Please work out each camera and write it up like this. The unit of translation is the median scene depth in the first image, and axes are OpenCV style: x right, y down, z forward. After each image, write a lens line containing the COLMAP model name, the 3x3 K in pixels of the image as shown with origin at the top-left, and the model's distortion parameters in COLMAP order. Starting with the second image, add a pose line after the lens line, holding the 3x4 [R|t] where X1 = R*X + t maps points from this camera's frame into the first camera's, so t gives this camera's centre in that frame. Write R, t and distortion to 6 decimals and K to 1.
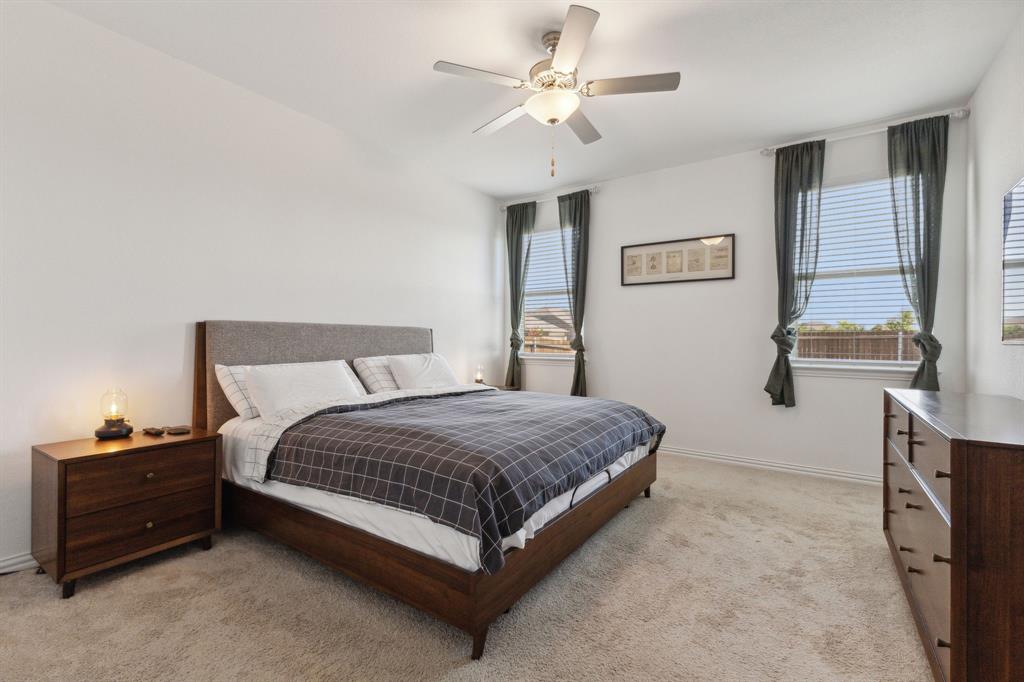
lens RADIAL K [[446.4, 0, 516.0], [0, 446.4, 335.6], [0, 0, 1]] dist [-0.003391, -0.000323]
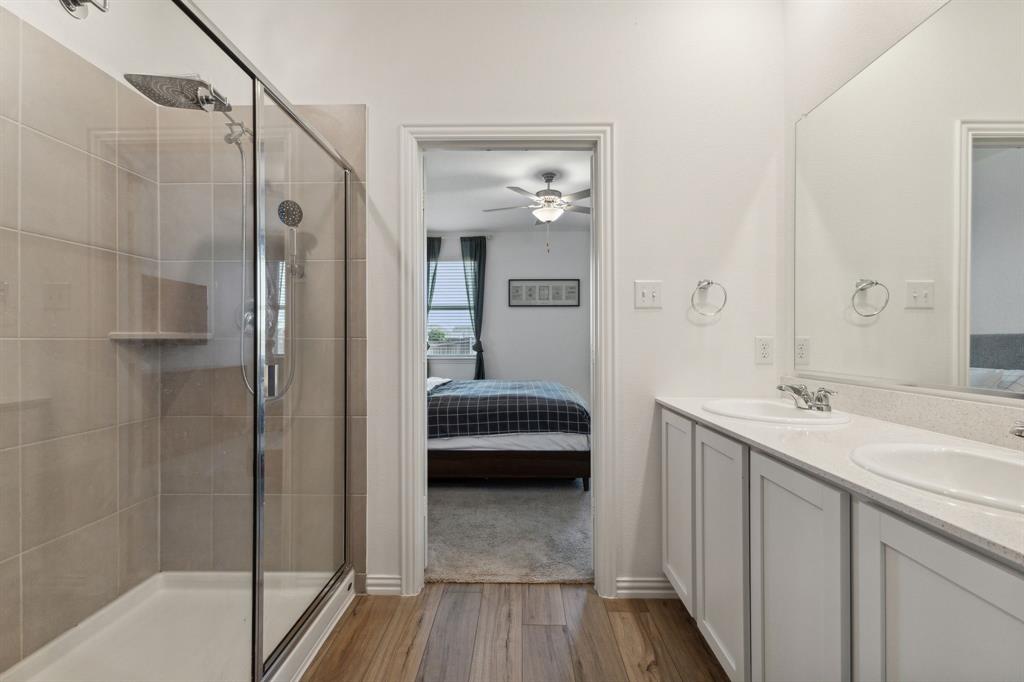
lens RADIAL K [[446.4, 0, 509.5], [0, 446.4, 337.8], [0, 0, 1]] dist [-0.003391, -0.000323]
pose [[0.842086, -0.003871, 0.539329, -0.530880], [0.001555, 0.999988, 0.004748, -0.015786], [-0.539340, -0.003159, 0.842082, -0.219129]]
